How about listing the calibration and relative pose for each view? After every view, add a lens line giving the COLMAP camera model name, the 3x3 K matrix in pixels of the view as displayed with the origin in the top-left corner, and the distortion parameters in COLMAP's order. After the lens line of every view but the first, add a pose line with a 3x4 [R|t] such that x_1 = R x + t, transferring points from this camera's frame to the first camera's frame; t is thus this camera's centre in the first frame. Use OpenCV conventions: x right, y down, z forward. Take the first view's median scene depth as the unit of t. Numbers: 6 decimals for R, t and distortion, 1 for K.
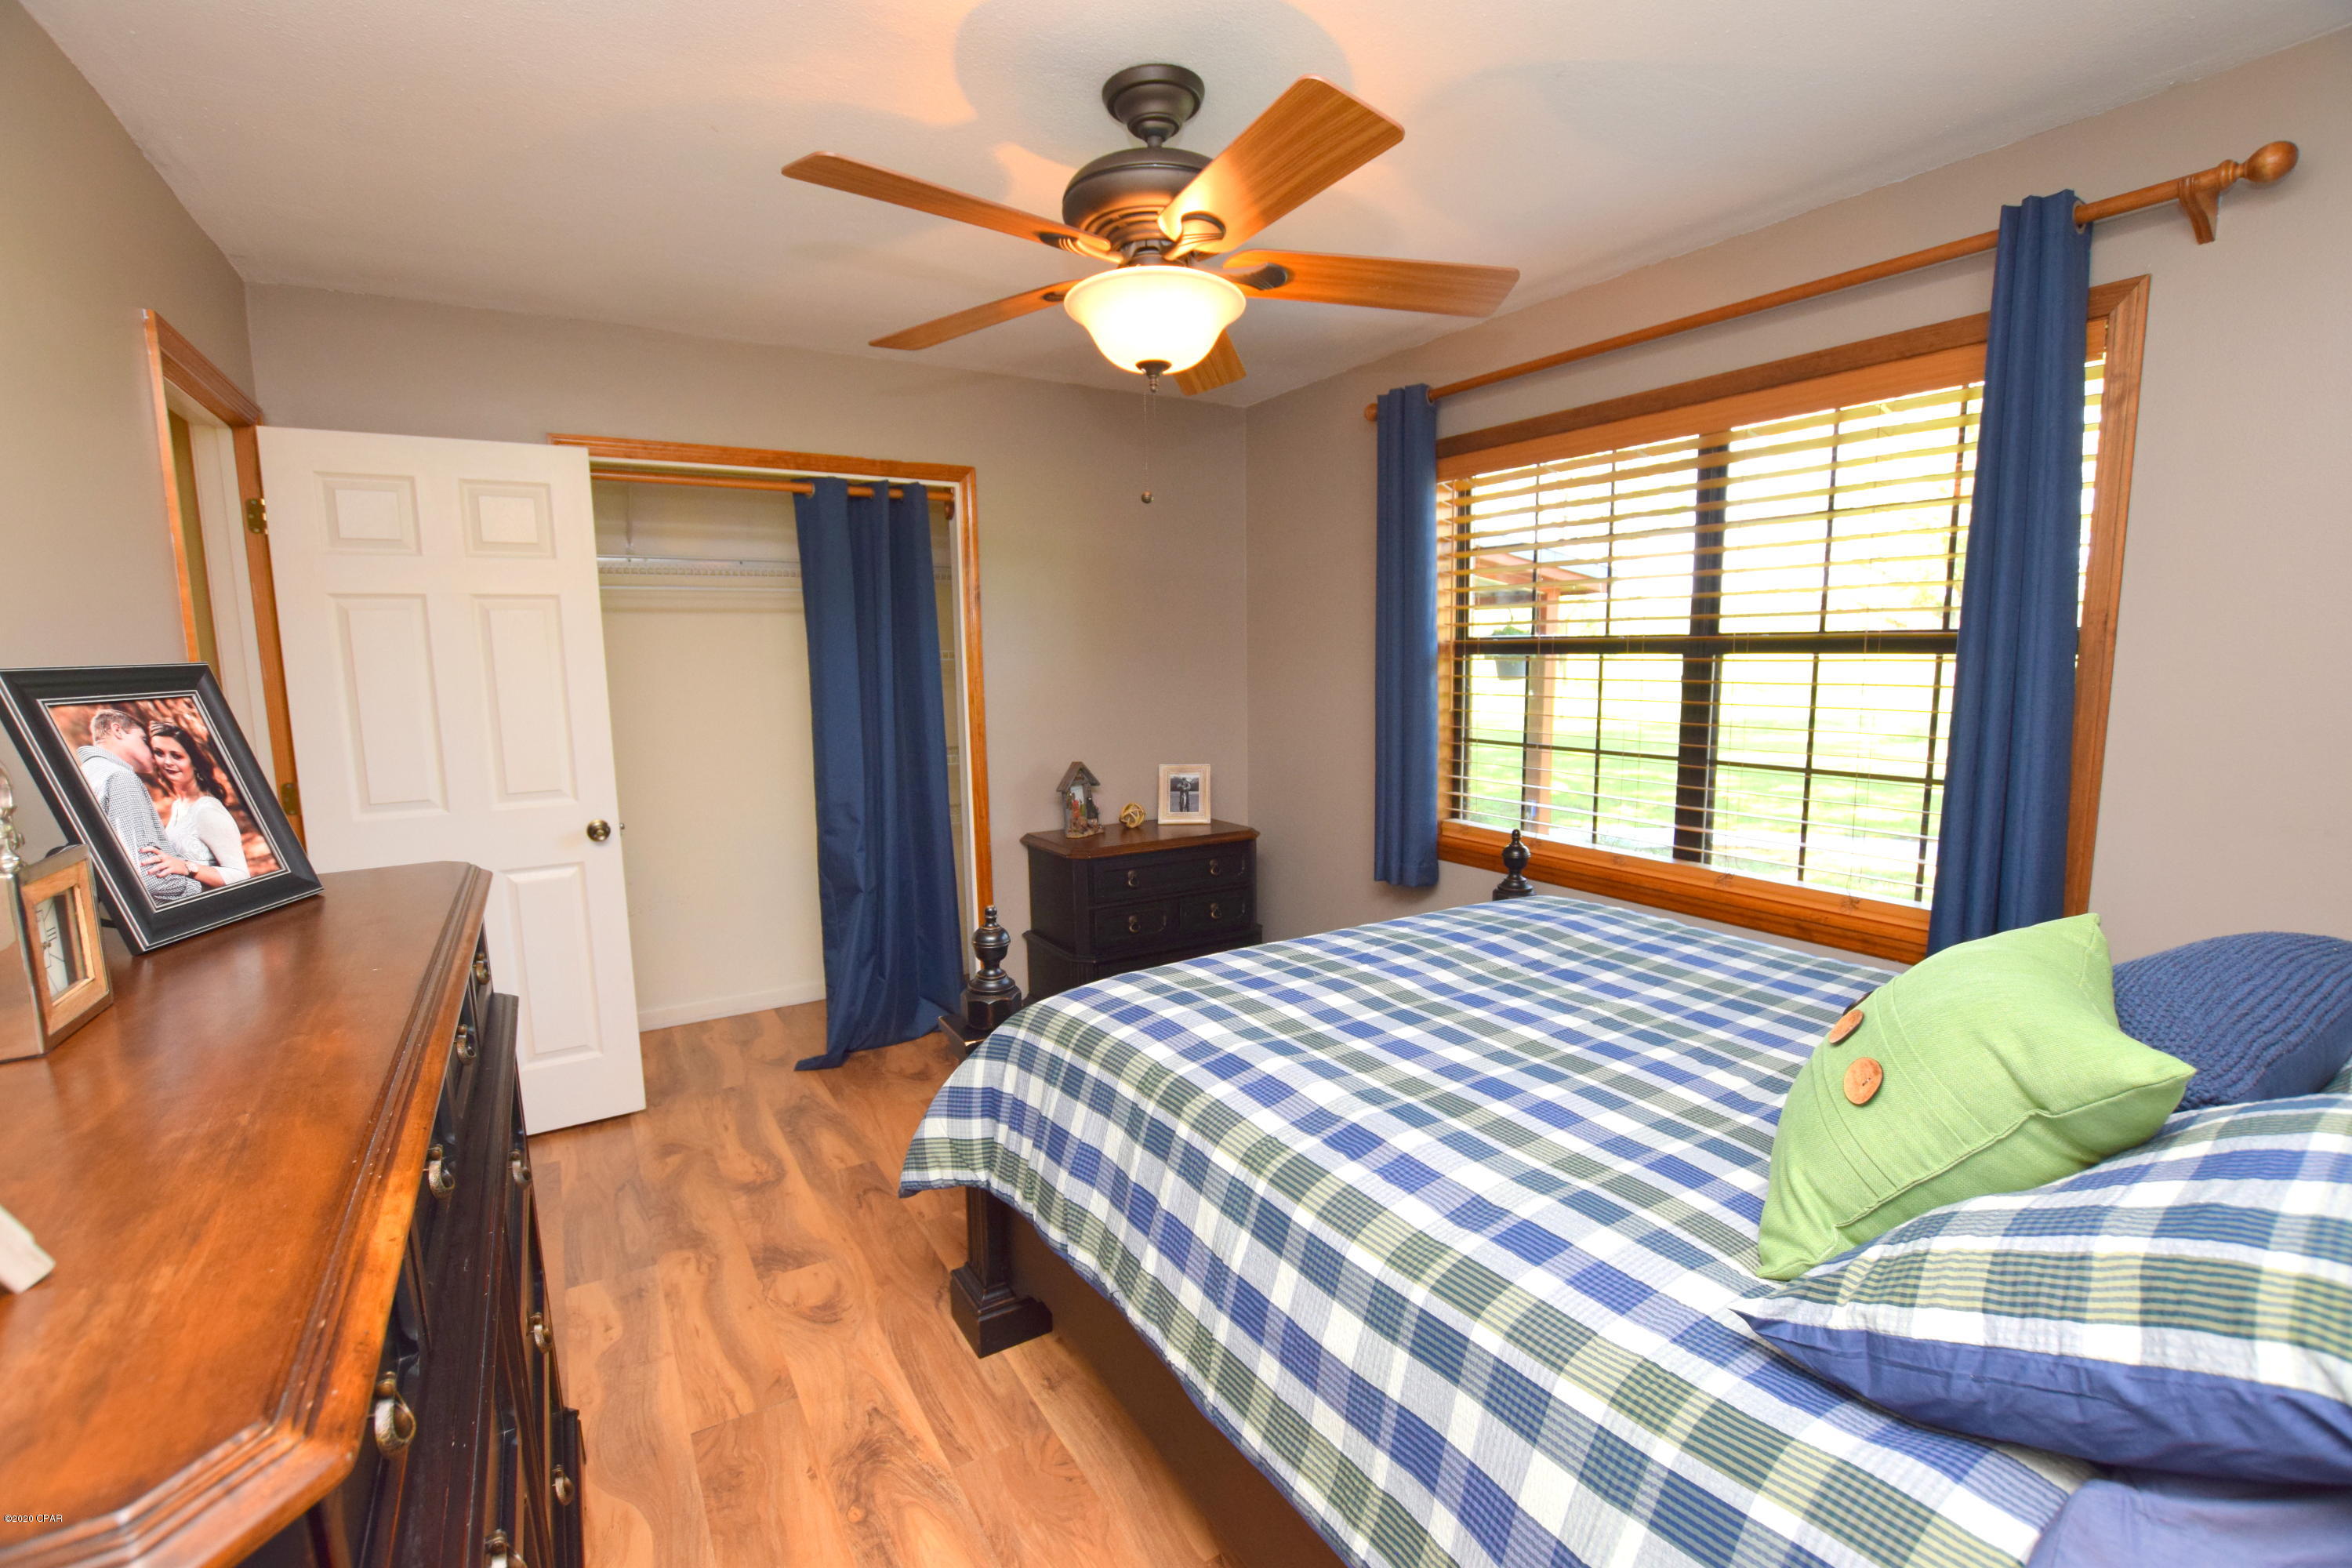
lens RADIAL K [[1033.8, 0, 1164.0], [0, 1033.8, 781.7], [0, 0, 1]] dist [-0.027371, 0.003260]
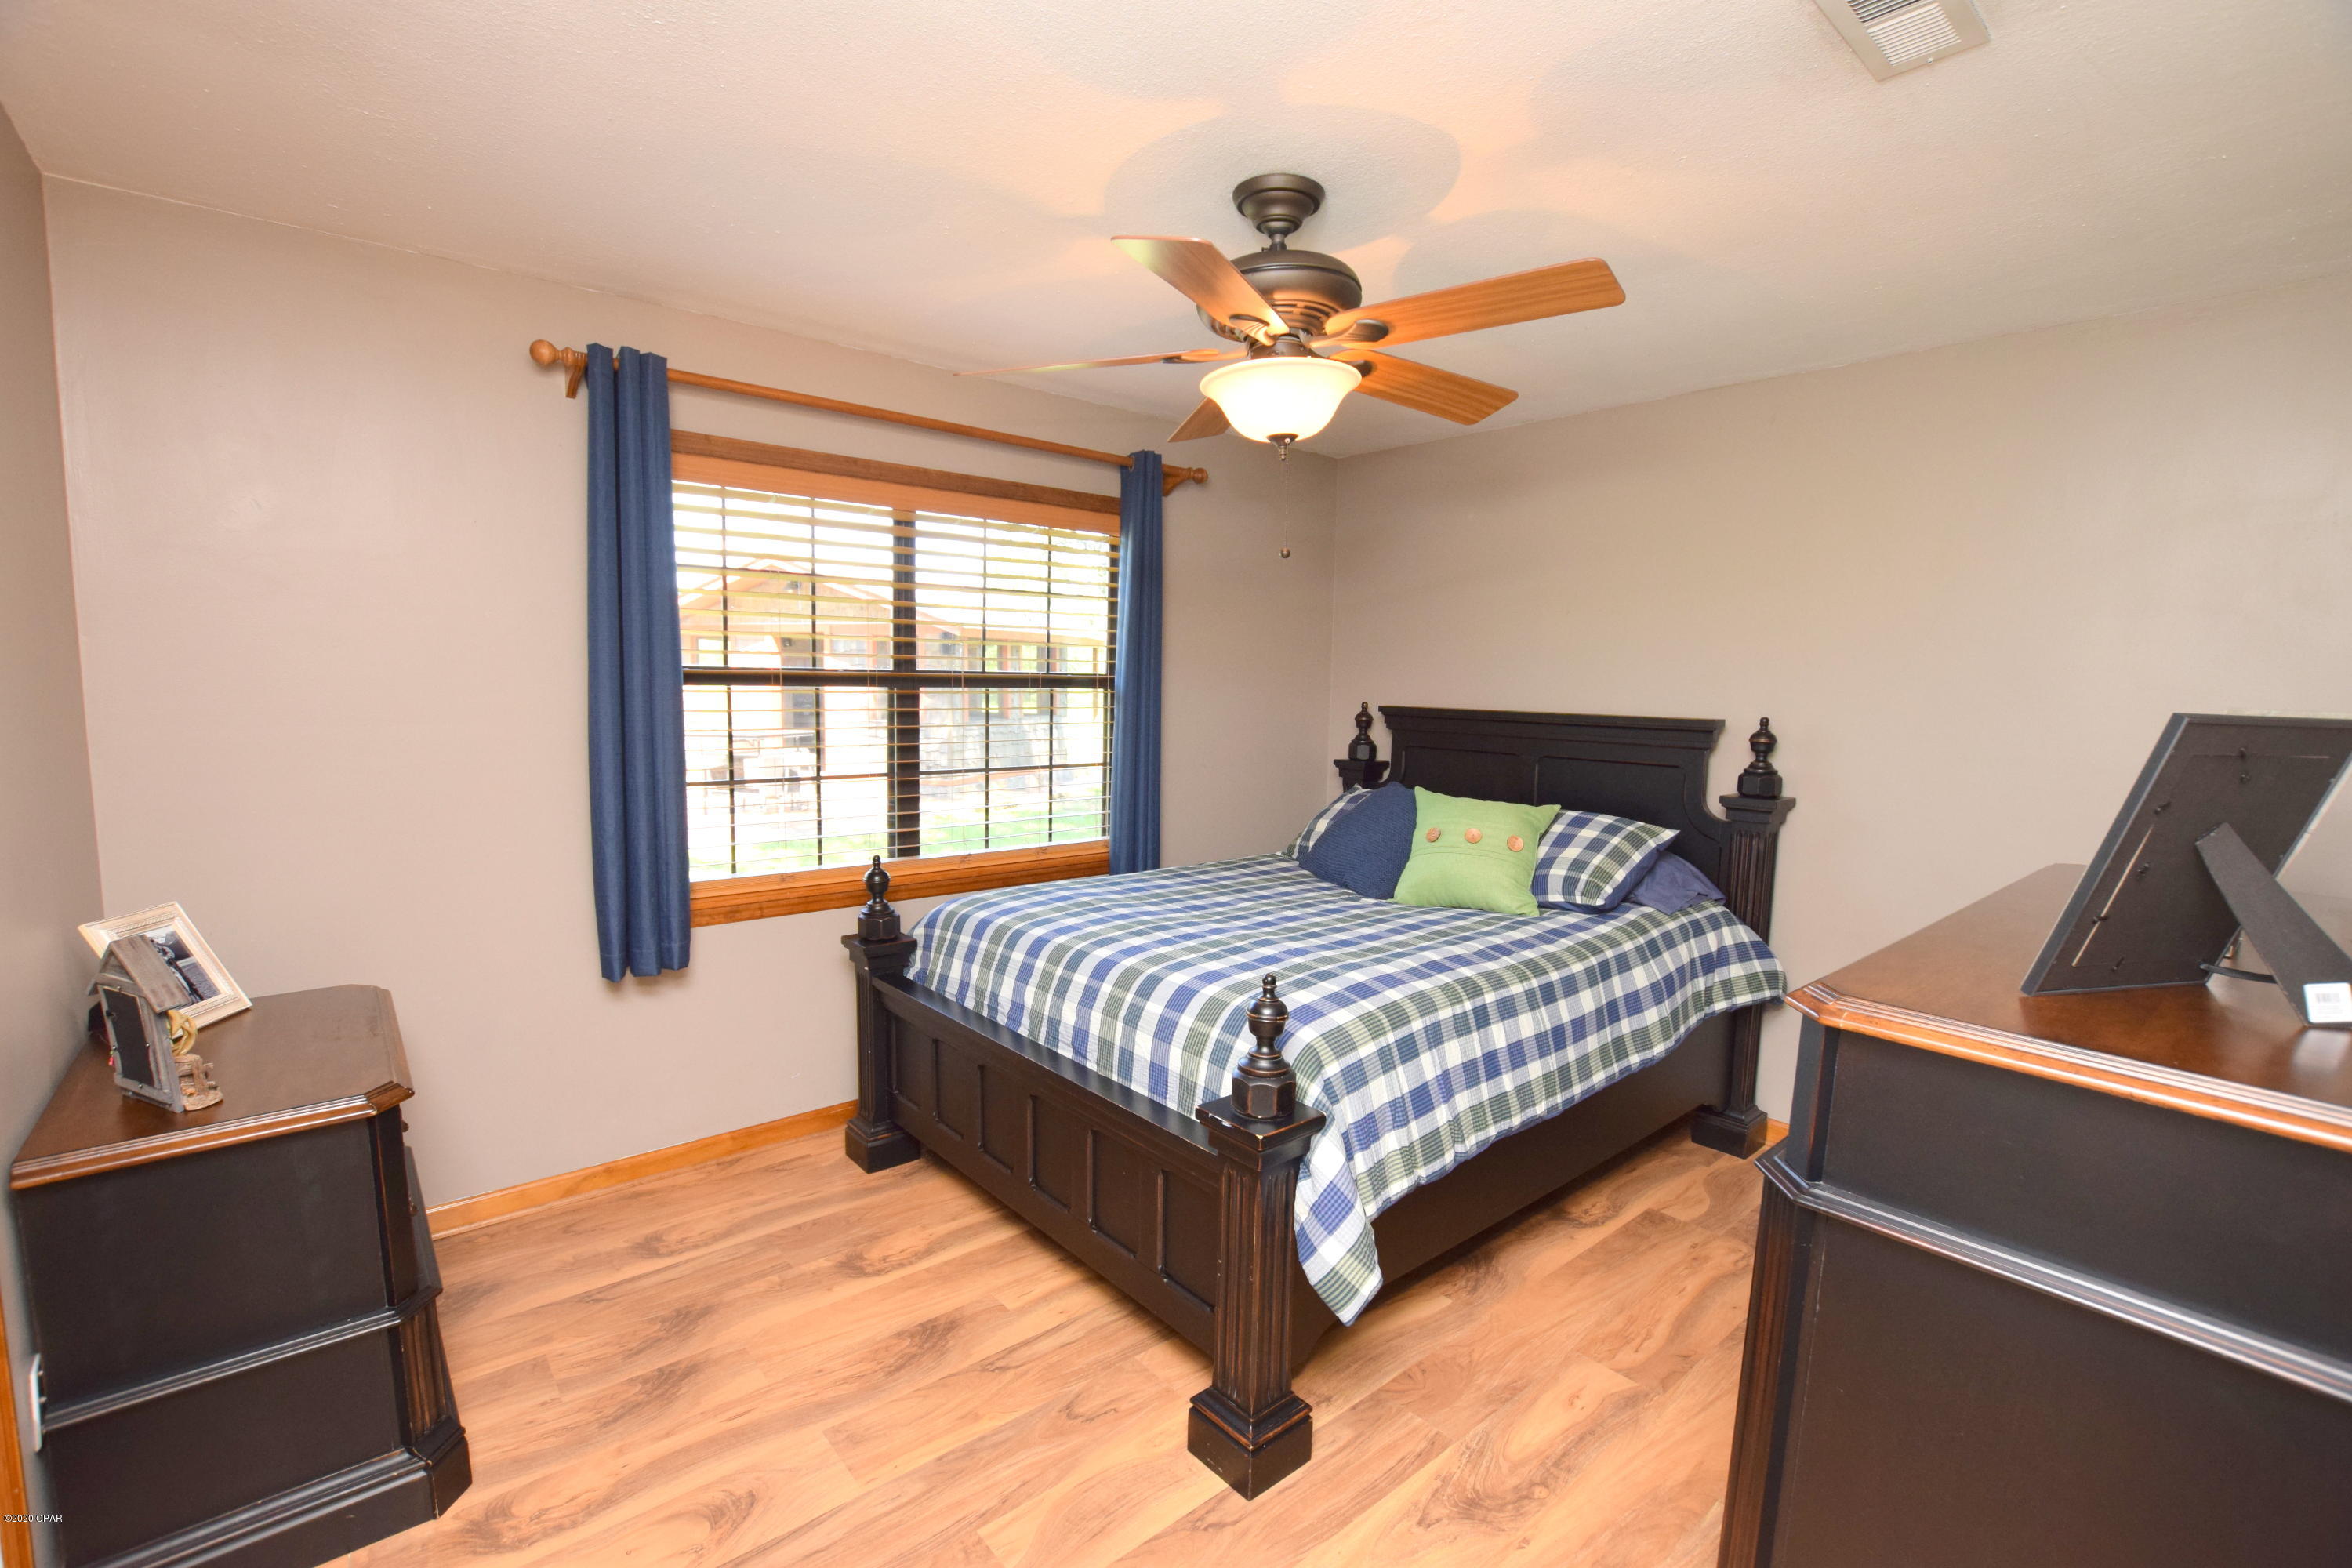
lens RADIAL K [[1033.8, 0, 1162.6], [0, 1033.8, 786.7], [0, 0, 1]] dist [-0.027371, 0.003260]
pose [[-0.136273, -0.099502, 0.985662, -0.765343], [0.114957, 0.986634, 0.115494, -0.116332], [-0.983979, 0.129047, -0.123013, 0.882848]]
